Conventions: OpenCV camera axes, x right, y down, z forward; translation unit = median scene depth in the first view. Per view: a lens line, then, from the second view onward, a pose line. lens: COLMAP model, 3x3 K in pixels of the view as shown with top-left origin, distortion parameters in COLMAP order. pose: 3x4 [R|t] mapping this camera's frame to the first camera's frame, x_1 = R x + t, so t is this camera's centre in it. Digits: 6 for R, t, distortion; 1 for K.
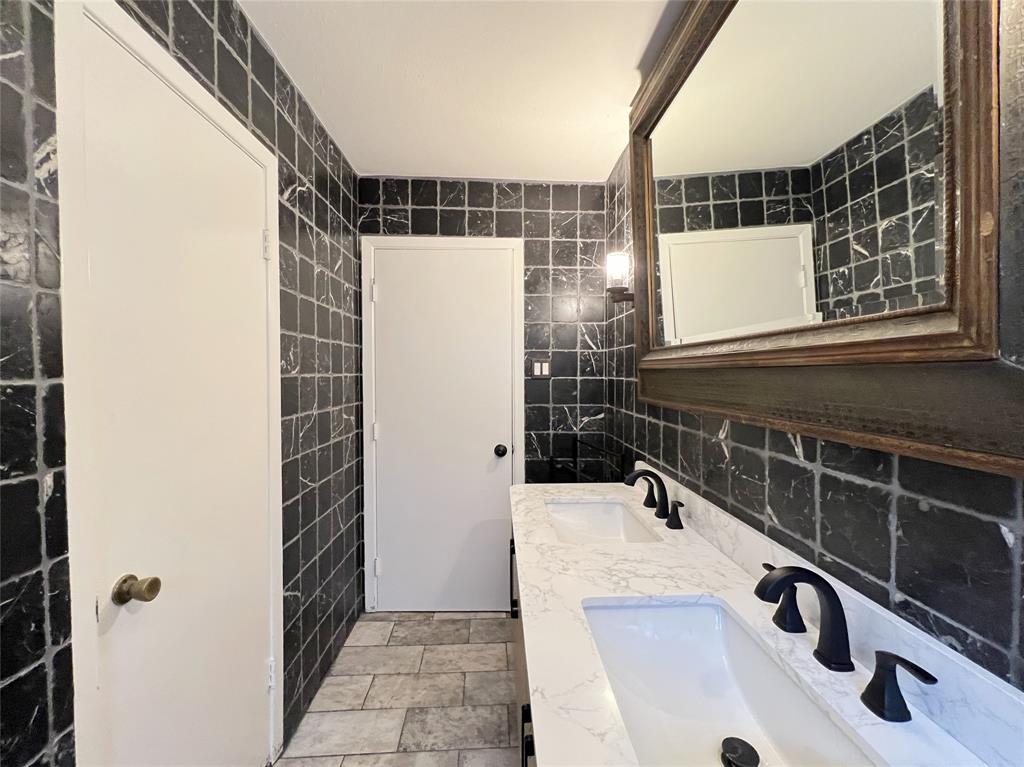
lens RADIAL K [[416.7, 0, 512.7], [0, 416.7, 376.6], [0, 0, 1]] dist [0.000293, -0.000117]
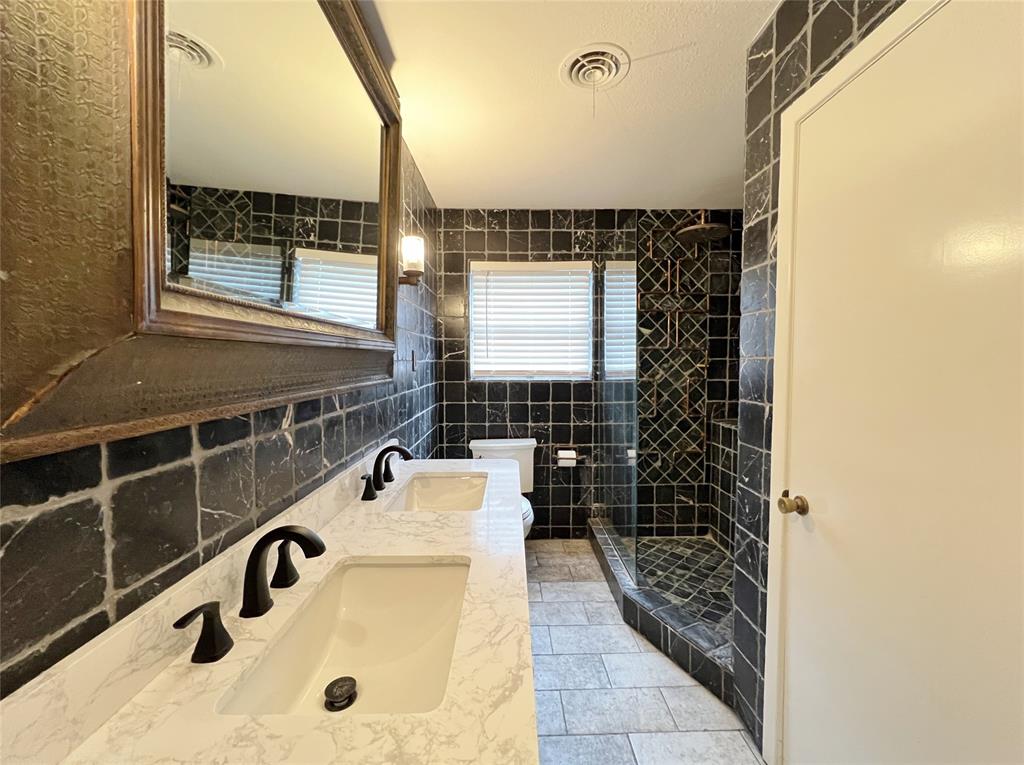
lens RADIAL K [[416.7, 0, 511.0], [0, 416.7, 380.3], [0, 0, 1]] dist [0.000293, -0.000117]
pose [[-0.999331, 0.000770, 0.036553, 0.005675], [0.002842, 0.998389, 0.056668, 0.003733], [-0.036451, 0.056734, -0.997724, 2.926413]]
